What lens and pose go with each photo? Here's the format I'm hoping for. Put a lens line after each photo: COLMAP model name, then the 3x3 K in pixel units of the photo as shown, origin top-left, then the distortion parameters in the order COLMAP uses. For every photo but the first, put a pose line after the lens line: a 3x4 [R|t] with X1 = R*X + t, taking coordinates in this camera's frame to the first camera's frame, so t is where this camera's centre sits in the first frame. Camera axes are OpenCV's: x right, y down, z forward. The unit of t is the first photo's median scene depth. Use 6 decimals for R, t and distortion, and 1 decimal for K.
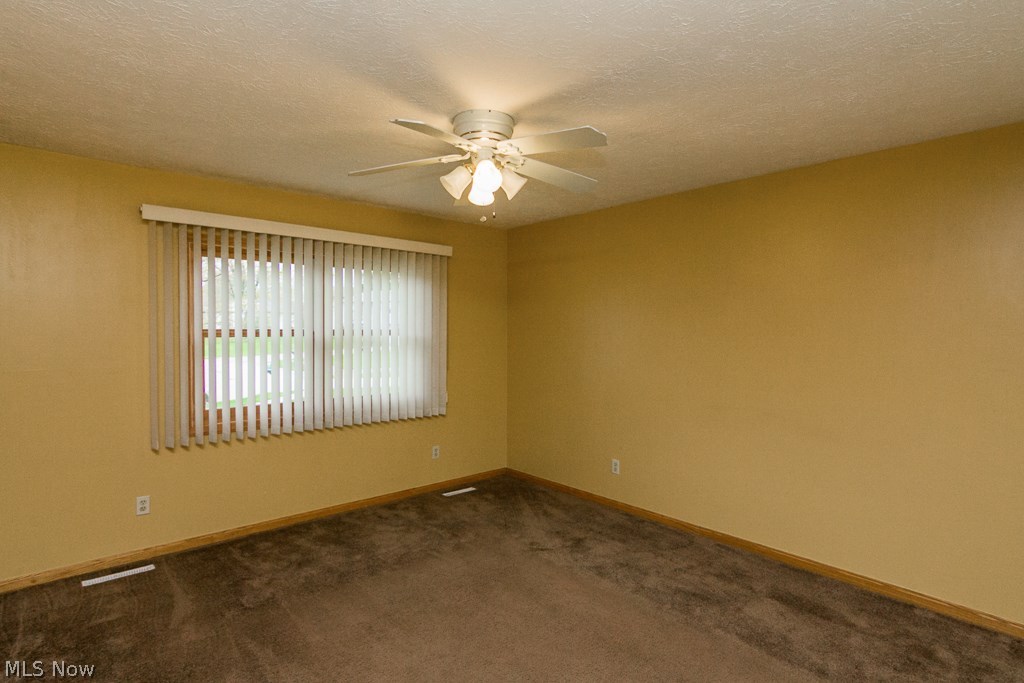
lens RADIAL K [[530.2, 0, 514.7], [0, 530.2, 341.1], [0, 0, 1]] dist [0.003591, 0.001433]
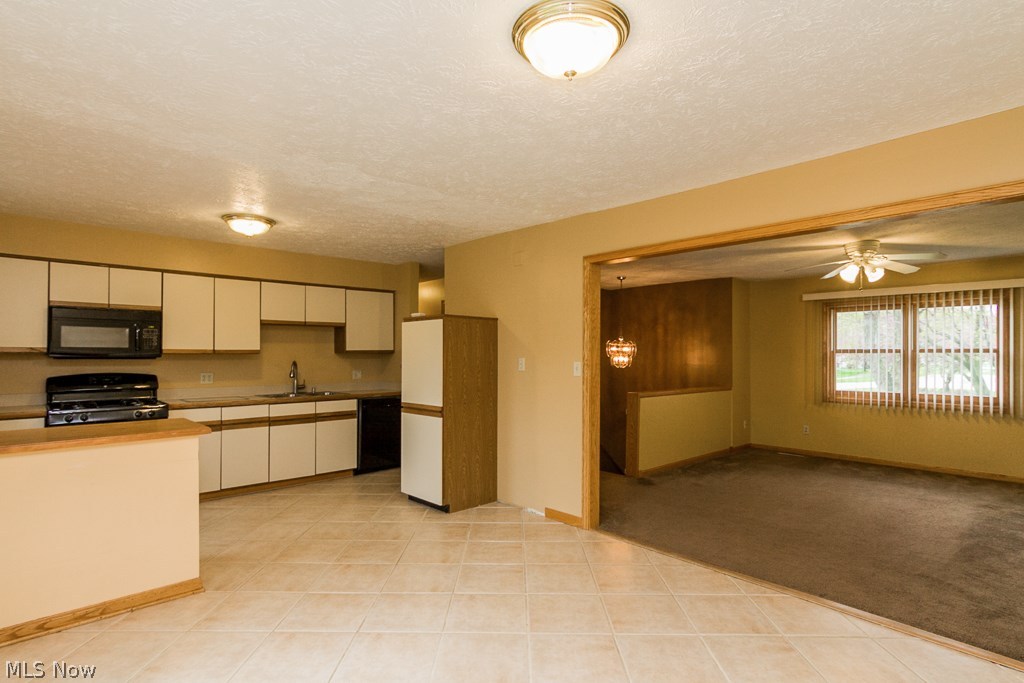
lens RADIAL K [[530.2, 0, 505.7], [0, 530.2, 349.9], [0, 0, 1]] dist [0.003591, 0.001433]
pose [[0.017656, -0.001266, -0.999843, 1.243525], [-0.011405, 0.999934, -0.001467, -0.003316], [0.999779, 0.011429, 0.017640, -0.240666]]
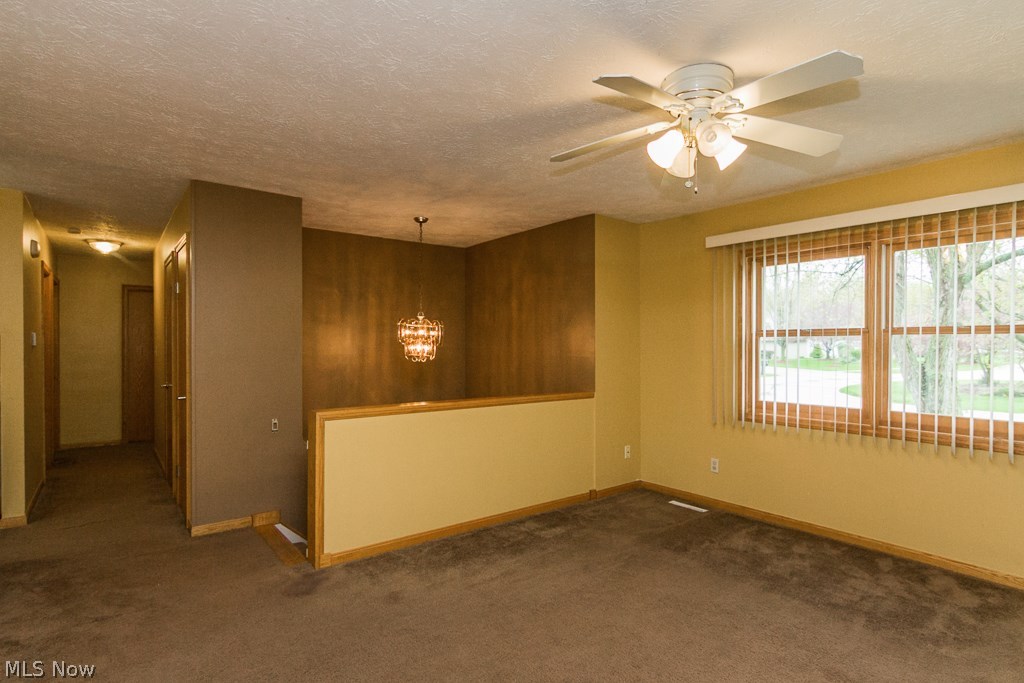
lens RADIAL K [[530.2, 0, 514.6], [0, 530.2, 349.3], [0, 0, 1]] dist [0.003591, 0.001433]
pose [[-0.072545, 0.019175, -0.997181, 0.540167], [-0.005779, 0.999790, 0.019645, -0.000571], [0.997348, 0.007188, -0.072419, 0.504530]]
